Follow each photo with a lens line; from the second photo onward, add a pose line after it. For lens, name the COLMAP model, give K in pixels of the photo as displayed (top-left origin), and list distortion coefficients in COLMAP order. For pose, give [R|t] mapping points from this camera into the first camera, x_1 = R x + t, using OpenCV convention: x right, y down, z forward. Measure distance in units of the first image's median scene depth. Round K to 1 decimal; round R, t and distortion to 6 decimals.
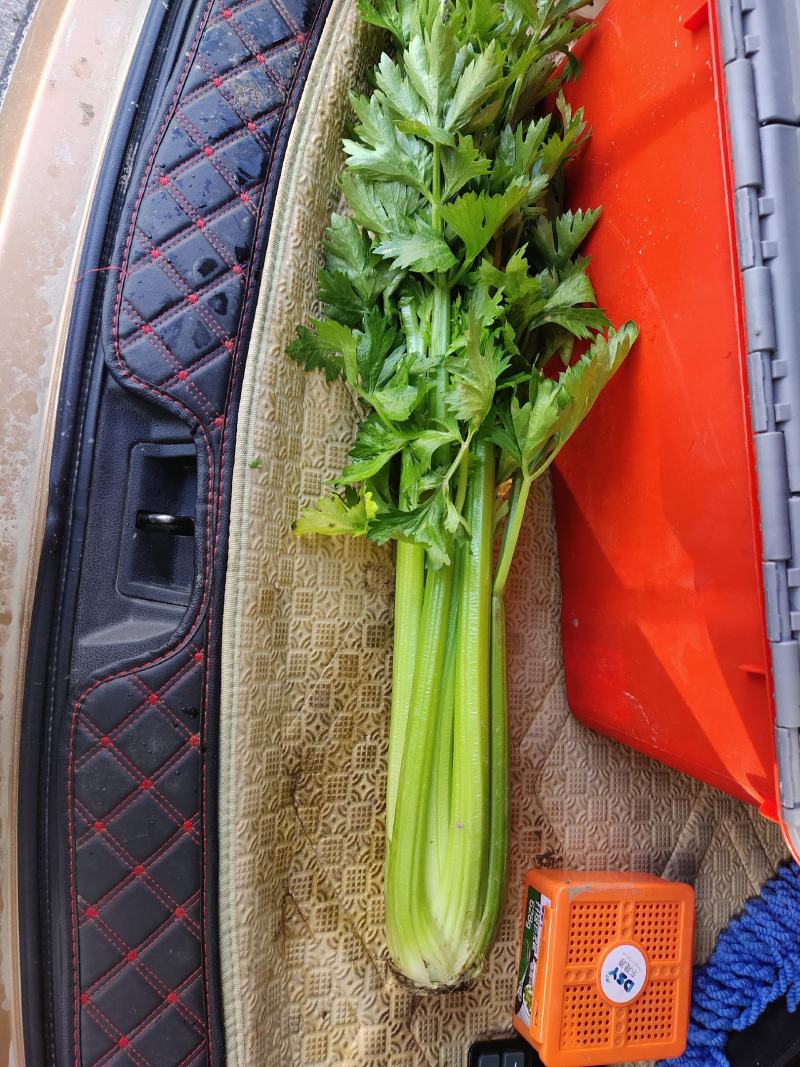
lens RADIAL K [[908.5, 0, 405.3], [0, 908.5, 520.0], [0, 0, 1]] dist [0.063253, -0.173953]
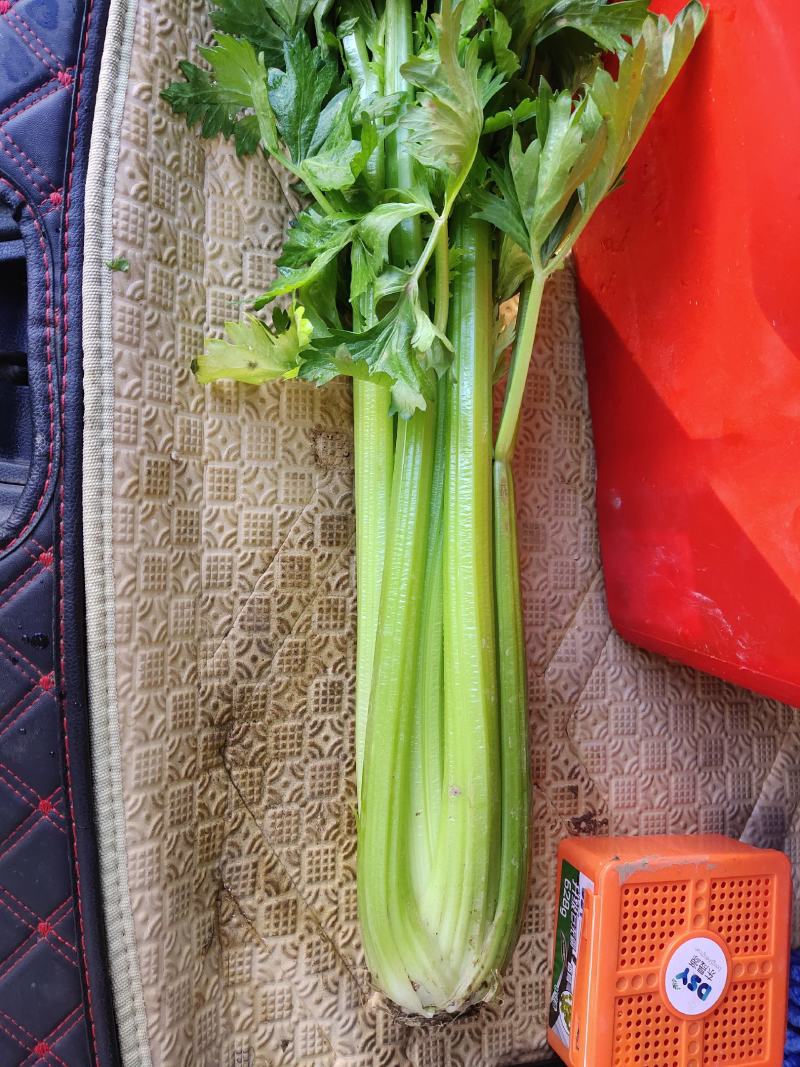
lens RADIAL K [[908.5, 0, 389.2], [0, 908.5, 543.2], [0, 0, 1]] dist [0.063253, -0.173953]
pose [[0.997622, -0.043733, -0.053271, 0.050237], [0.048323, 0.994932, 0.088175, 0.081089], [0.049145, -0.090540, 0.994679, 0.309482]]
